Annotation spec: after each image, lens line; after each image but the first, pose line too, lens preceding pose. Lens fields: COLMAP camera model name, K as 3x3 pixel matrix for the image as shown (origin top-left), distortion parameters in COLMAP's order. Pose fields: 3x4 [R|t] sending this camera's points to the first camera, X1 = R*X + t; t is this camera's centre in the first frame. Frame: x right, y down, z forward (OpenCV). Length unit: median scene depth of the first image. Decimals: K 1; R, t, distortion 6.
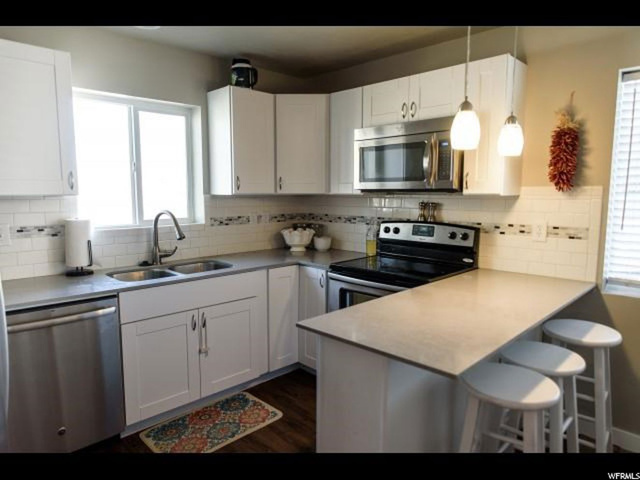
lens RADIAL K [[421.5, 0, 316.8], [0, 421.5, 240.0], [0, 0, 1]] dist [-0.015476, 0.006300]
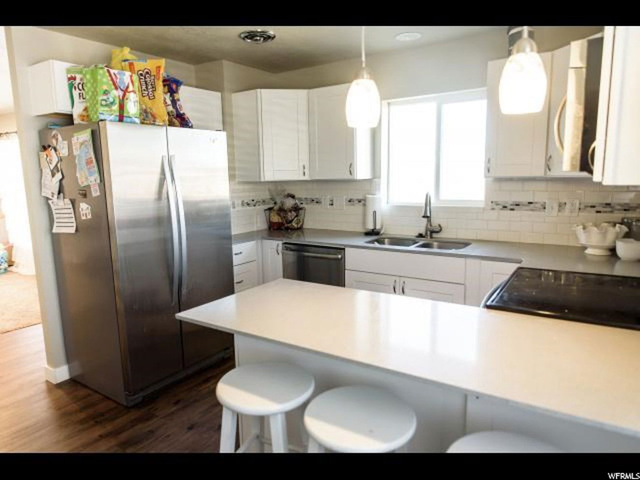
lens RADIAL K [[421.5, 0, 315.7], [0, 421.5, 239.6], [0, 0, 1]] dist [-0.015476, 0.006300]
pose [[0.190963, 0.141979, -0.971275, 0.620828], [-0.093747, 0.987599, 0.125933, -0.049382], [0.977110, 0.067005, 0.201905, 0.412724]]
